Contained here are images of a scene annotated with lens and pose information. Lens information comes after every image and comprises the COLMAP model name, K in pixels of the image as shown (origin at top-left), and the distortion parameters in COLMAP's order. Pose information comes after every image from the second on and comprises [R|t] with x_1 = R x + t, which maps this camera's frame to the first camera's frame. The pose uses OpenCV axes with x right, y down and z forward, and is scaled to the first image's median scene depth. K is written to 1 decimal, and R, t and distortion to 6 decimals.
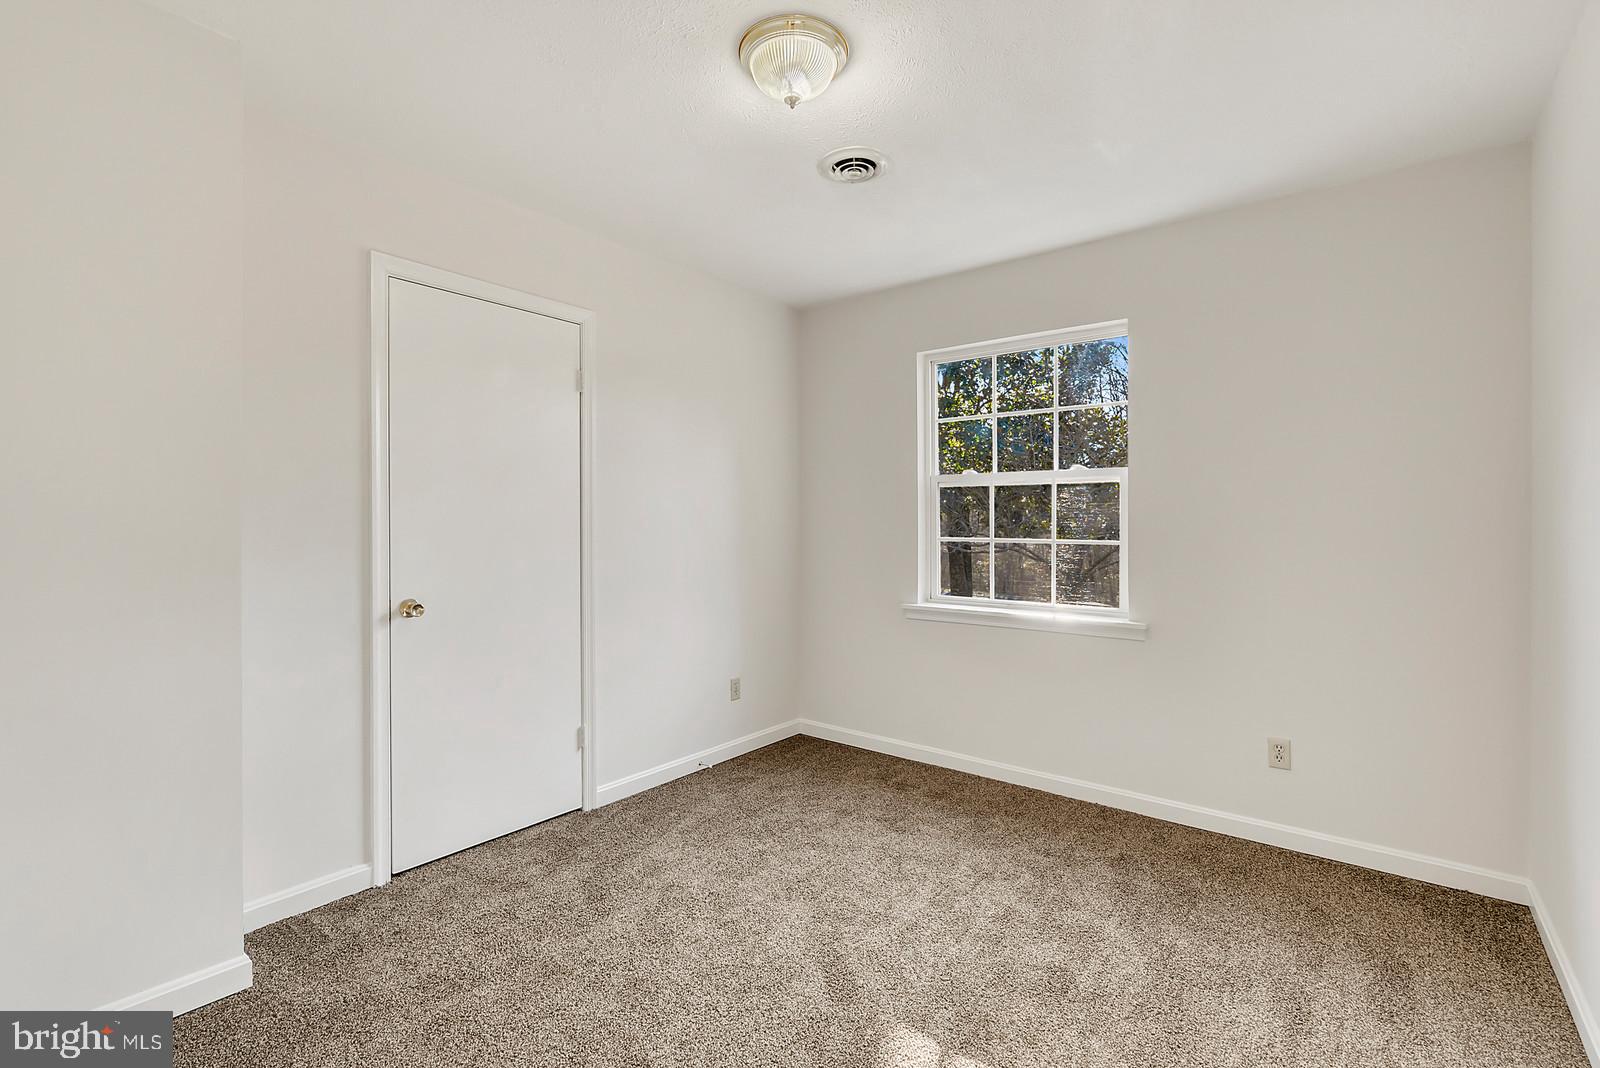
lens RADIAL K [[732.7, 0, 800.0], [0, 732.7, 534.0], [0, 0, 1]] dist [0.000064, 0.000508]
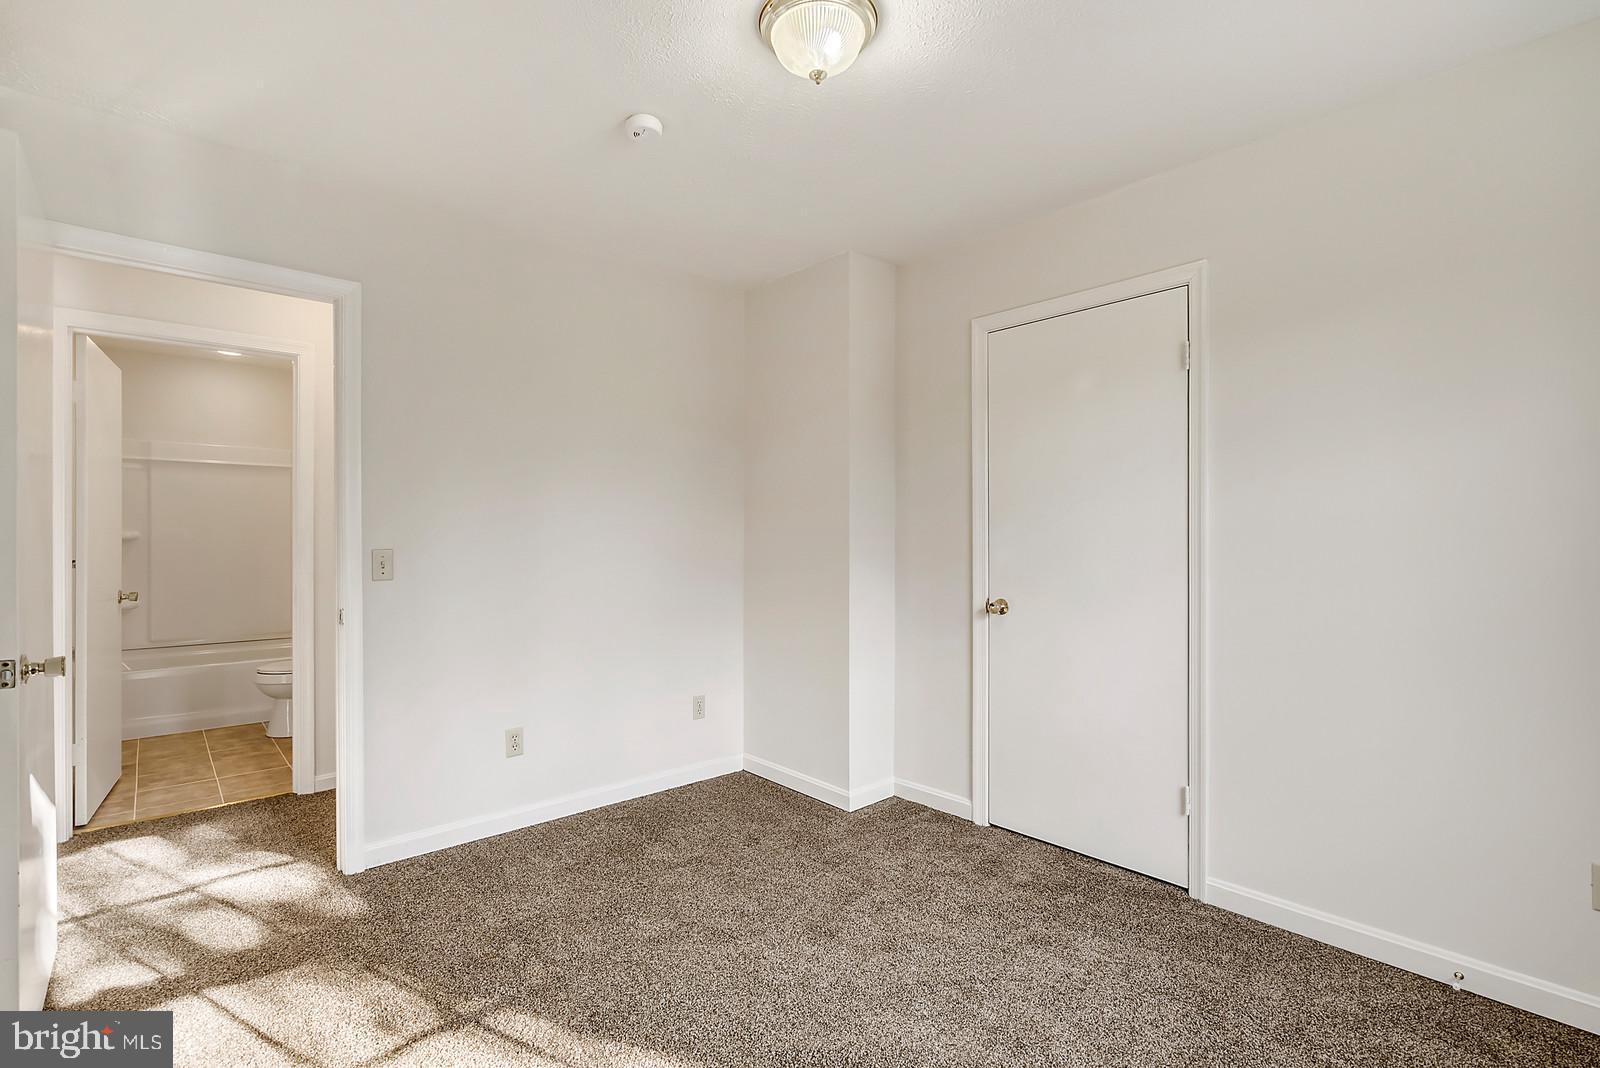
lens RADIAL K [[732.7, 0, 800.0], [0, 732.7, 534.0], [0, 0, 1]] dist [0.000064, 0.000508]
pose [[-0.157206, -0.013591, -0.987472, 0.641962], [-0.021060, 0.999724, -0.010407, 0.007070], [0.987341, 0.019160, -0.157449, 0.808522]]
